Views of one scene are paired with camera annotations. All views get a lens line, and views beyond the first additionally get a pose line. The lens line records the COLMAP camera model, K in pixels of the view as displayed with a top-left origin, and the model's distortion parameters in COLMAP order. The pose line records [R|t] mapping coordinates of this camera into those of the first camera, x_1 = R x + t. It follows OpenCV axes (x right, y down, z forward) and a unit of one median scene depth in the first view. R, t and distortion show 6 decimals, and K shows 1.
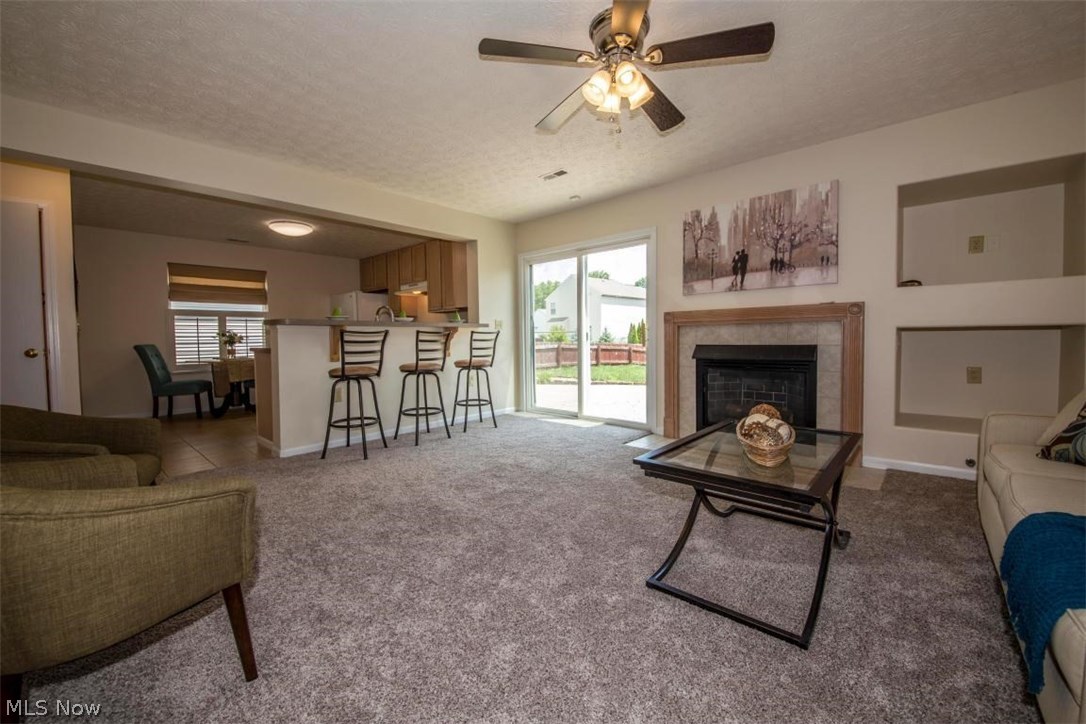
lens RADIAL K [[428.9, 0, 543.3], [0, 428.9, 359.8], [0, 0, 1]] dist [-0.000046, -0.000169]
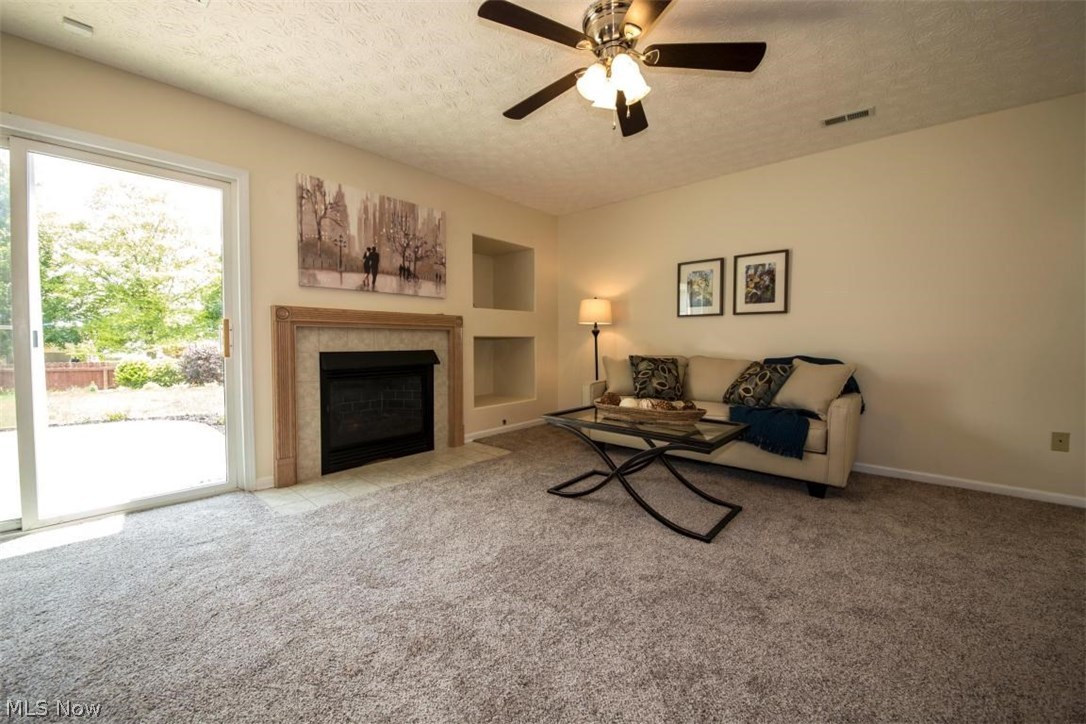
lens RADIAL K [[428.9, 0, 539.9], [0, 428.9, 356.2], [0, 0, 1]] dist [-0.000046, -0.000169]
pose [[-0.007180, -0.024634, 0.999671, -0.443706], [0.043741, 0.998732, 0.024925, -0.031937], [-0.999017, 0.043905, -0.006093, 0.647171]]
